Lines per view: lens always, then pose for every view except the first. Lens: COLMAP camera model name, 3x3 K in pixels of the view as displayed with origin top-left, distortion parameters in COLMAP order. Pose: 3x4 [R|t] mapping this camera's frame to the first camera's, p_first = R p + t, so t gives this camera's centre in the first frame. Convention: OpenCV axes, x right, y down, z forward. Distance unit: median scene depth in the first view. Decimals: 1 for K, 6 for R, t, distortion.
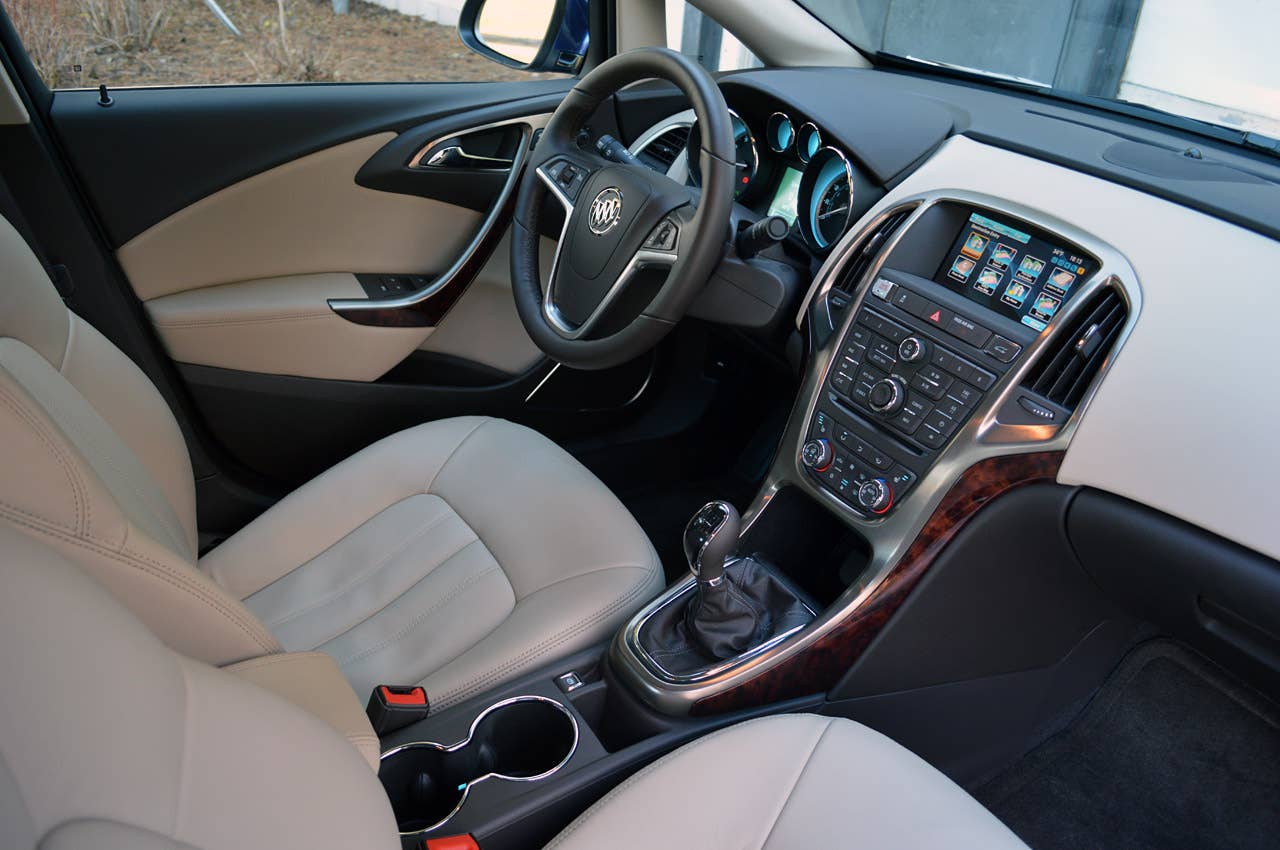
lens RADIAL K [[1016.7, 0, 640.0], [0, 1016.7, 425.0], [0, 0, 1]] dist [-0.068956, 0.000126]
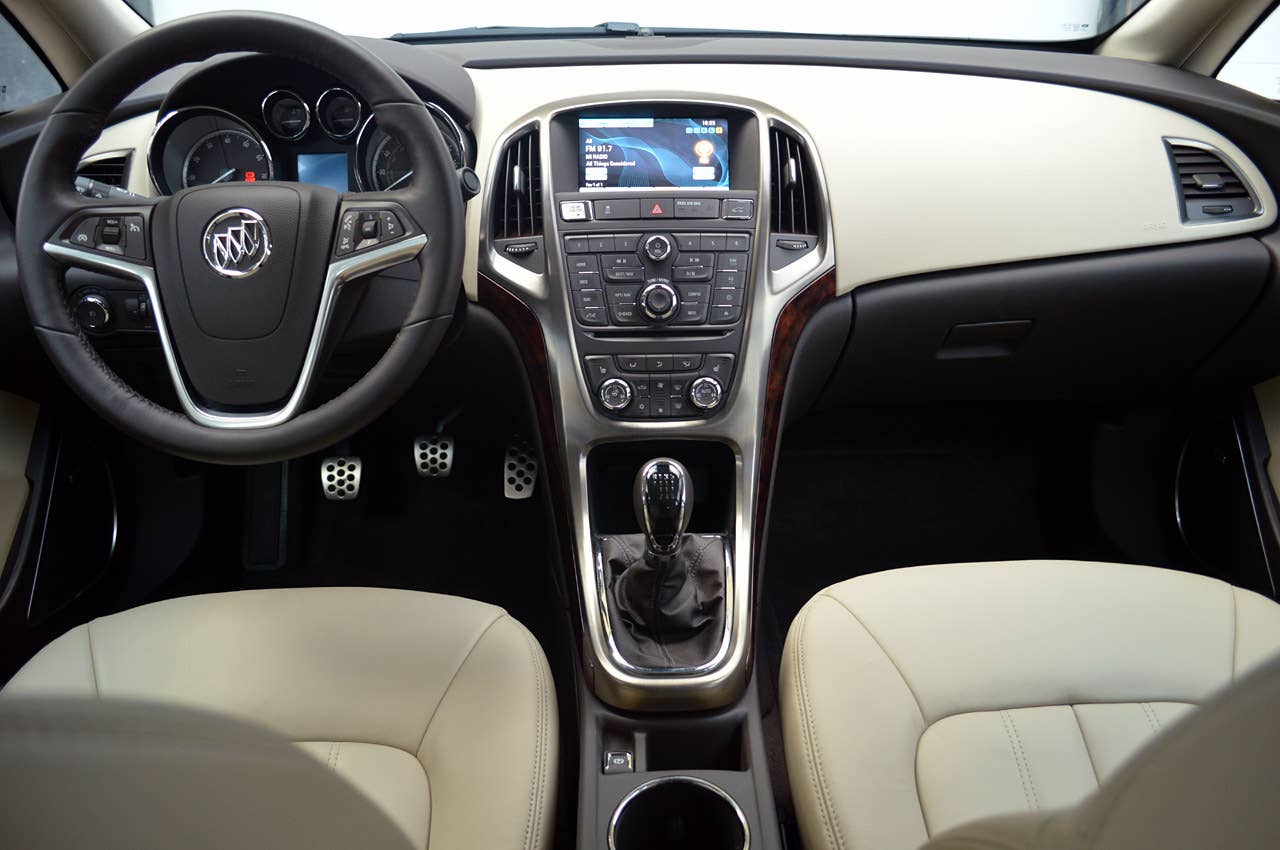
lens RADIAL K [[1016.7, 0, 640.0], [0, 1016.7, 425.0], [0, 0, 1]] dist [-0.068956, 0.000126]
pose [[0.514858, -0.431308, 0.740874, -0.554600], [0.456071, 0.869578, 0.189296, -0.122423], [-0.725893, 0.240431, 0.644416, 0.433226]]
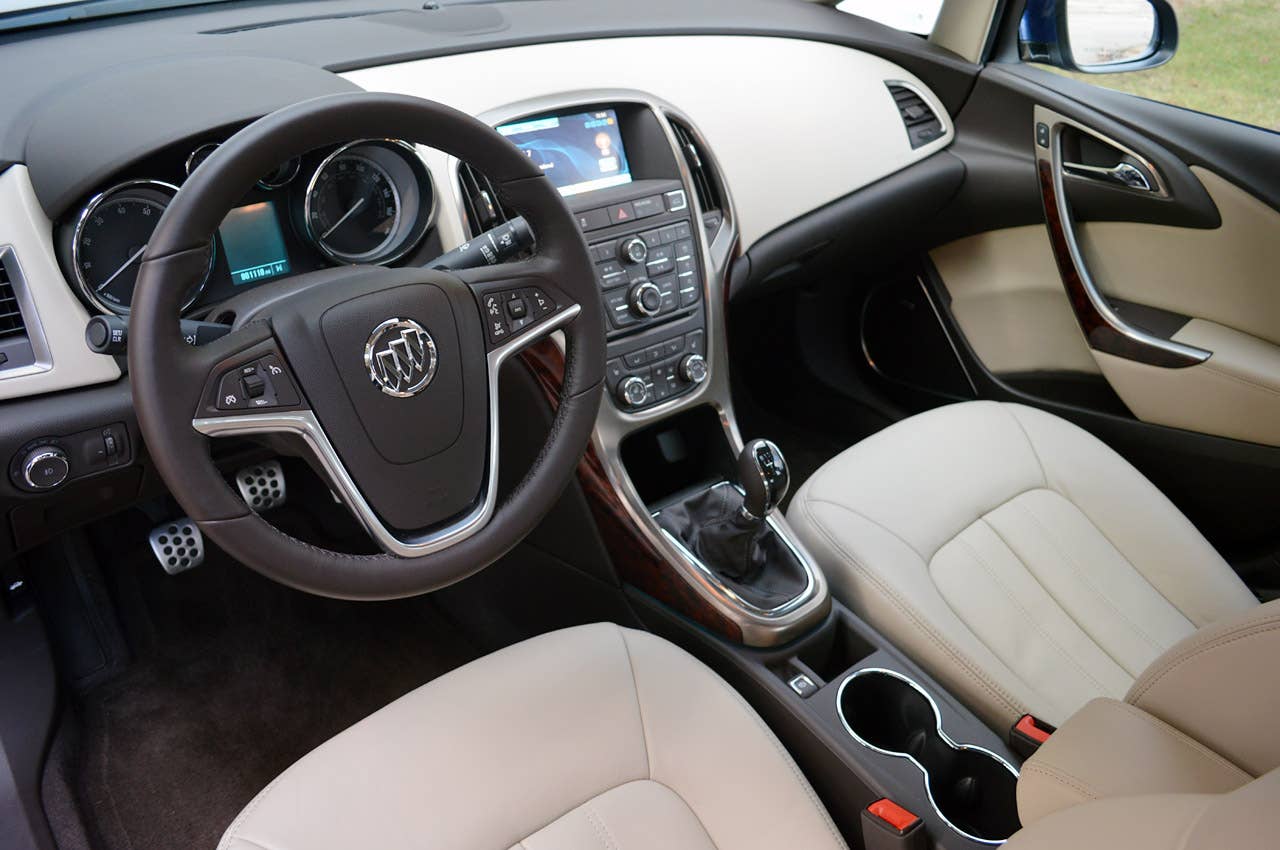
lens RADIAL K [[1016.7, 0, 640.0], [0, 1016.7, 425.0], [0, 0, 1]] dist [-0.068956, 0.000126]
pose [[-0.120694, -0.611248, 0.782182, -0.693225], [0.415341, 0.684564, 0.599052, -0.599820], [-0.901623, 0.397175, 0.171253, 0.909675]]
